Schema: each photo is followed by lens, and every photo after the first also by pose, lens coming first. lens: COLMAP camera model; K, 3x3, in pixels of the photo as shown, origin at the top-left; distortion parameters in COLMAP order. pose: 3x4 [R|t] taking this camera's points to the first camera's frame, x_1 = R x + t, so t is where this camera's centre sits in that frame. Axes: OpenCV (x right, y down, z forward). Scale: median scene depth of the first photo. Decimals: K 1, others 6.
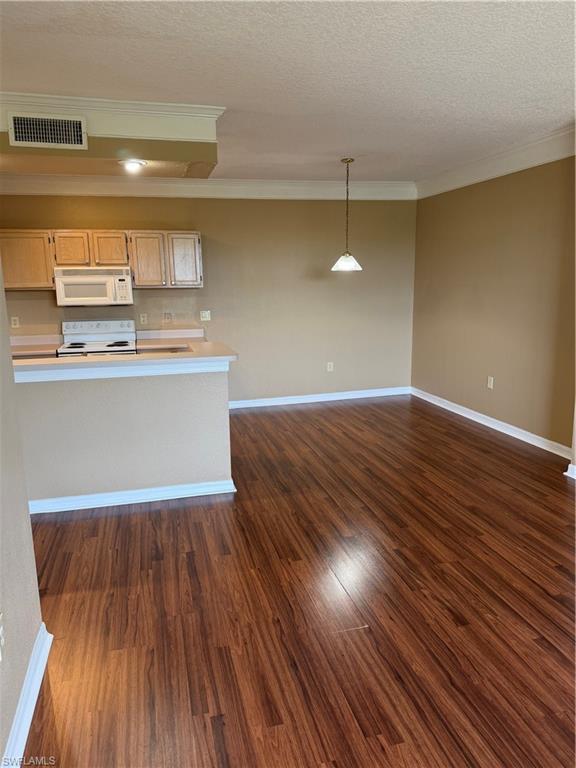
lens RADIAL K [[531.1, 0, 284.2], [0, 531.1, 398.2], [0, 0, 1]] dist [0.029949, -0.000939]
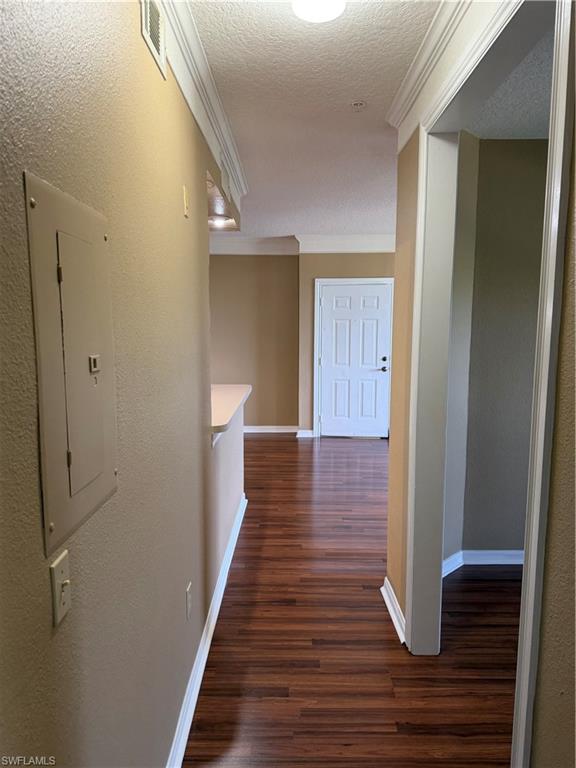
lens RADIAL K [[535.6, 0, 288.0], [0, 535.6, 384.0], [0, 0, 1]] dist [0.047803, -0.072077]
pose [[0.261832, -0.098903, 0.960032, -1.334955], [0.198276, 0.979029, 0.046784, -0.134220], [-0.944527, 0.178102, 0.275951, 0.590052]]
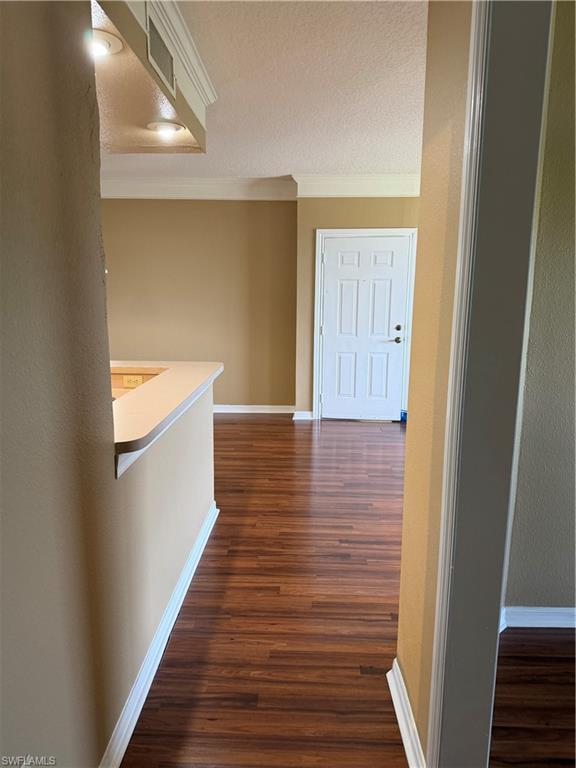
lens RADIAL K [[535.6, 0, 288.0], [0, 535.6, 384.0], [0, 0, 1]] dist [0.047803, -0.072077]
pose [[0.285049, -0.157473, 0.945489, -1.015891], [0.193526, 0.975553, 0.104136, -0.130249], [-0.938773, 0.153293, 0.308555, 0.620850]]
